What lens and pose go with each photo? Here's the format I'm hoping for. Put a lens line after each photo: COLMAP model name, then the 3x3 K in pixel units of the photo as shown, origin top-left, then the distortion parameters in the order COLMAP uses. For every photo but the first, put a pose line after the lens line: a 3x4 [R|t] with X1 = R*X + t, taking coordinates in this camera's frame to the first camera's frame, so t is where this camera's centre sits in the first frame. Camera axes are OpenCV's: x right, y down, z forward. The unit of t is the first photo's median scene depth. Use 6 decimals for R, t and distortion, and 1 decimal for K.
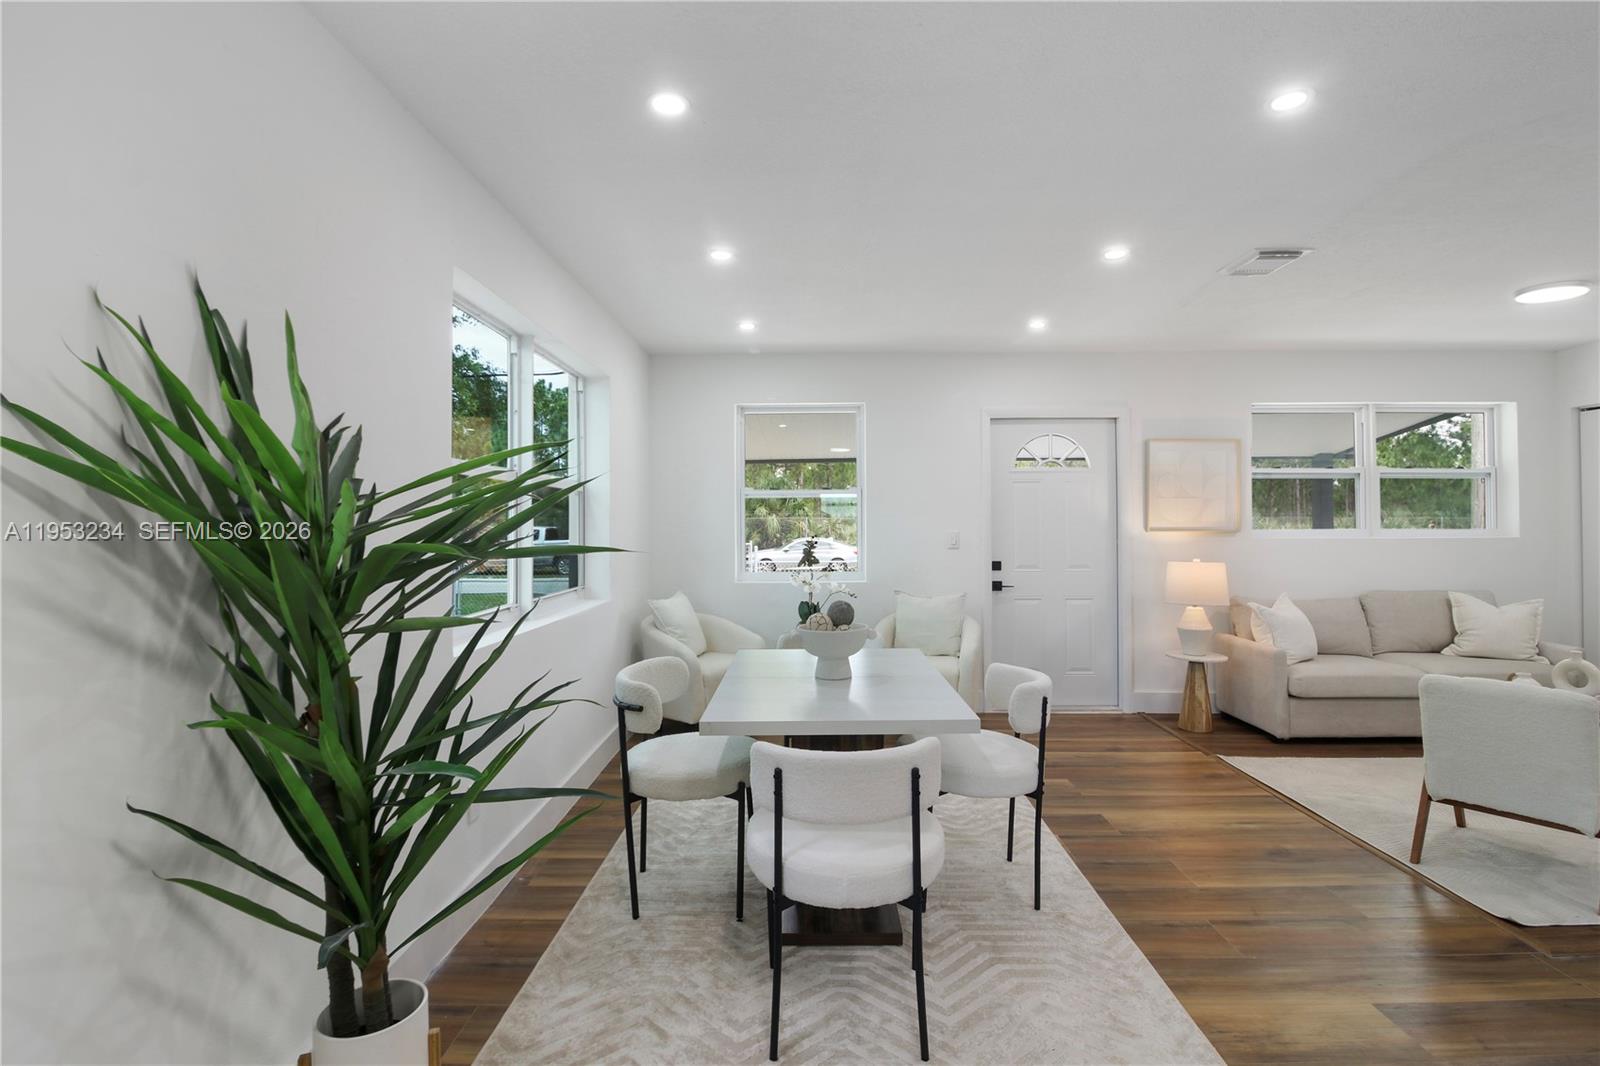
lens RADIAL K [[759.9, 0, 801.0], [0, 759.9, 515.5], [0, 0, 1]] dist [-0.024490, -0.001129]
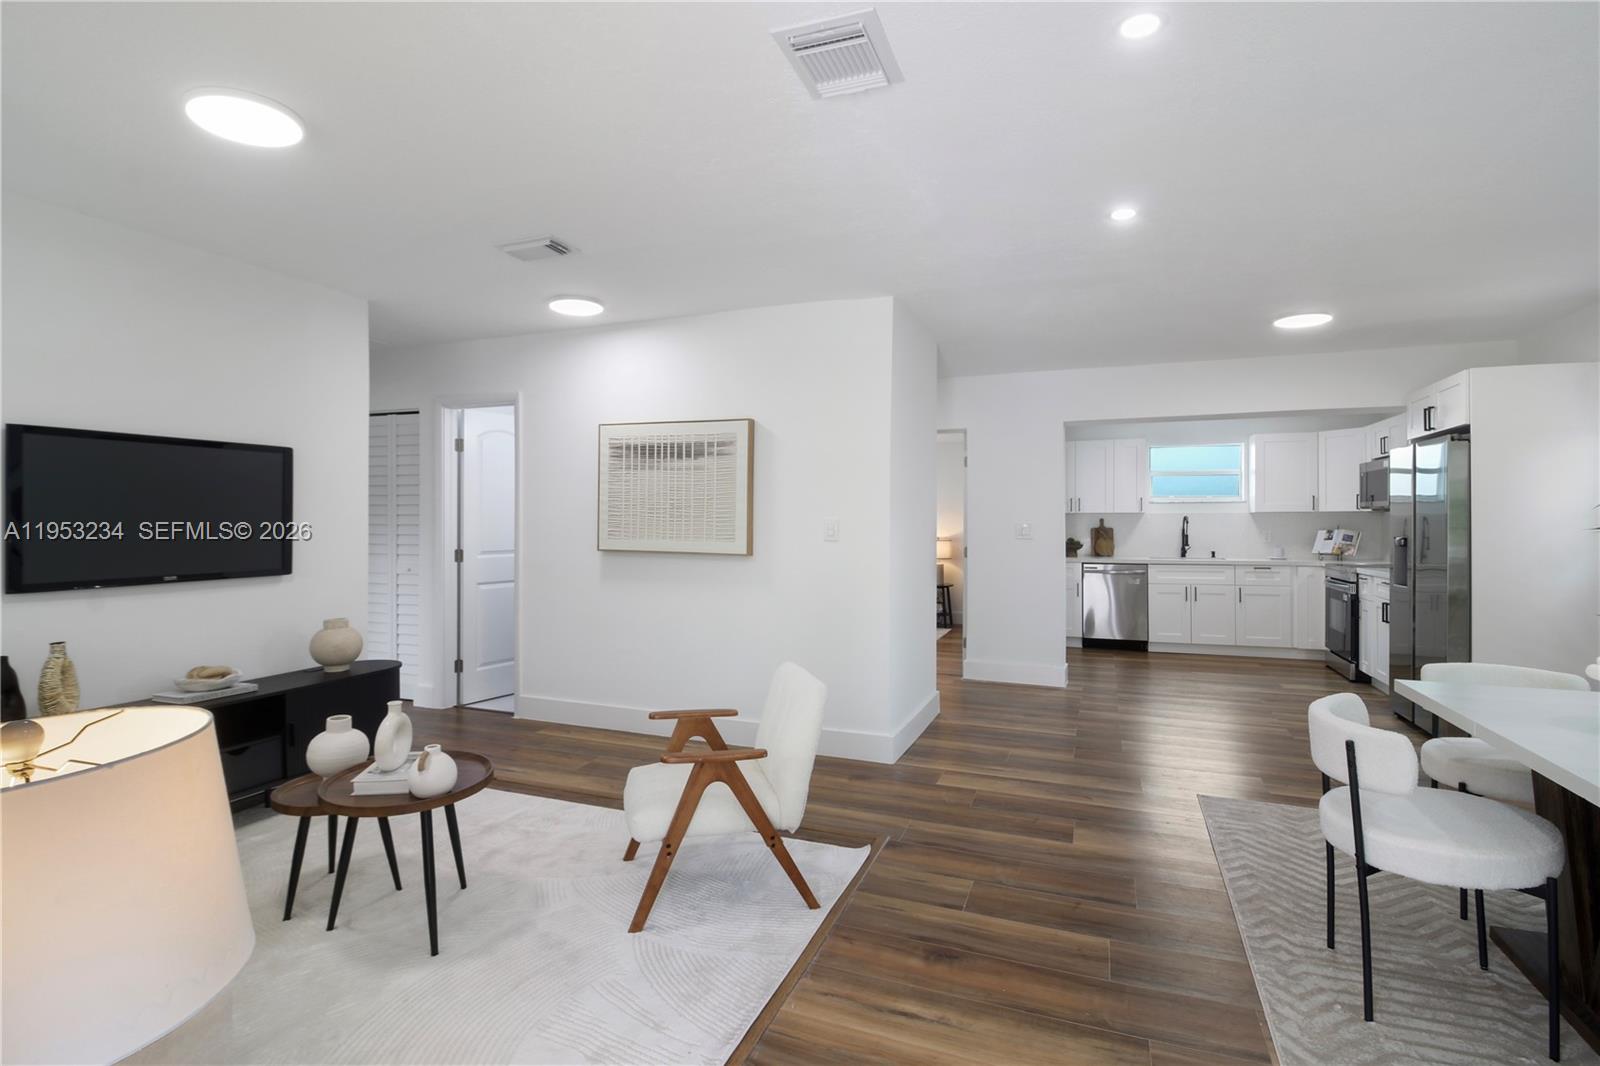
lens RADIAL K [[766.6, 0, 796.5], [0, 766.6, 519.8], [0, 0, 1]] dist [0.012669, -0.019436]
pose [[-0.937133, 0.004413, 0.348944, 0.346117], [-0.000321, 0.999909, -0.013508, 0.017531], [-0.348972, -0.012771, -0.937046, 1.211770]]
